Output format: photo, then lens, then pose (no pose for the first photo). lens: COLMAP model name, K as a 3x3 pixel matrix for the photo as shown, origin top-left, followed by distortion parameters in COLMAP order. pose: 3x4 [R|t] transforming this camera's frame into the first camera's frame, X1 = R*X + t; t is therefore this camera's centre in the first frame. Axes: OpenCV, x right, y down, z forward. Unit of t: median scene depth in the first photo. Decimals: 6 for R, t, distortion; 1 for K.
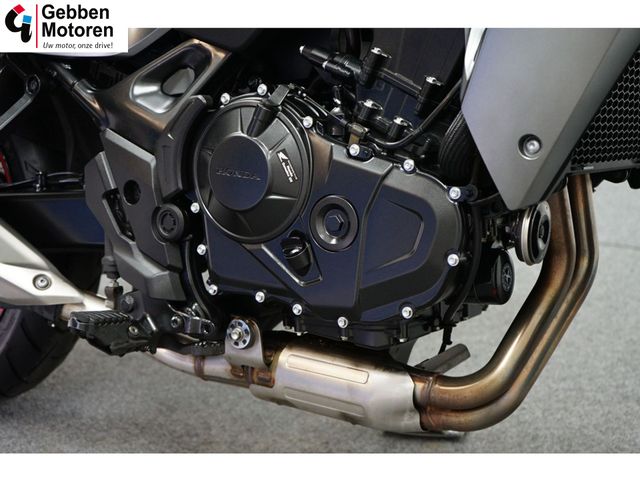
lens RADIAL K [[999.4, 0, 321.6], [0, 999.4, 238.6], [0, 0, 1]] dist [0.005074, 0.000000]
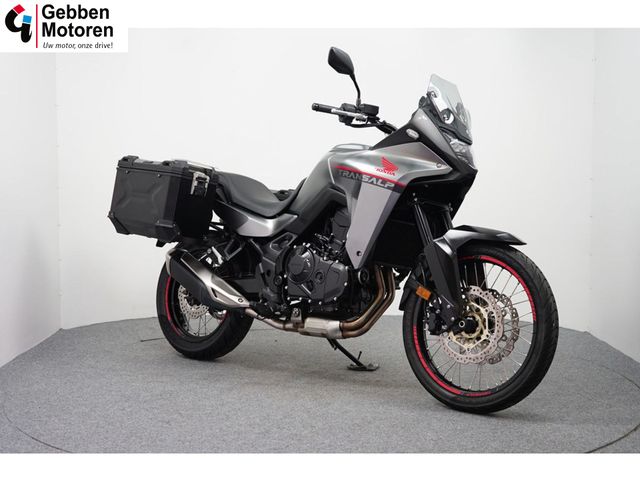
lens RADIAL K [[939.1, 0, 319.7], [0, 939.1, 239.6], [0, 0, 1]] dist [-0.173870, 0.000000]
pose [[0.990593, 0.030606, -0.133376, 0.429985], [-0.060305, 0.972557, -0.224712, 0.573370], [0.122838, 0.230641, 0.965254, -2.211984]]
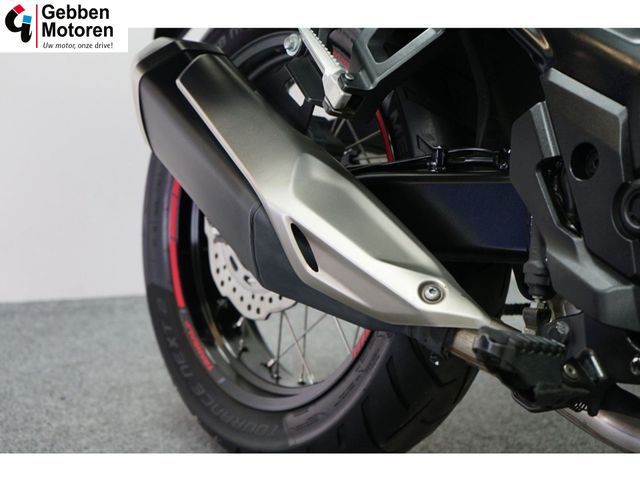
lens RADIAL K [[1206.1, 0, 320.6], [0, 1206.1, 240.0], [0, 0, 1]] dist [-0.037233, 0.000000]
pose [[0.941796, 0.081874, -0.326062, -0.092139], [-0.110560, 0.991372, -0.070407, 0.077983], [0.317485, 0.102358, 0.942723, 0.216610]]
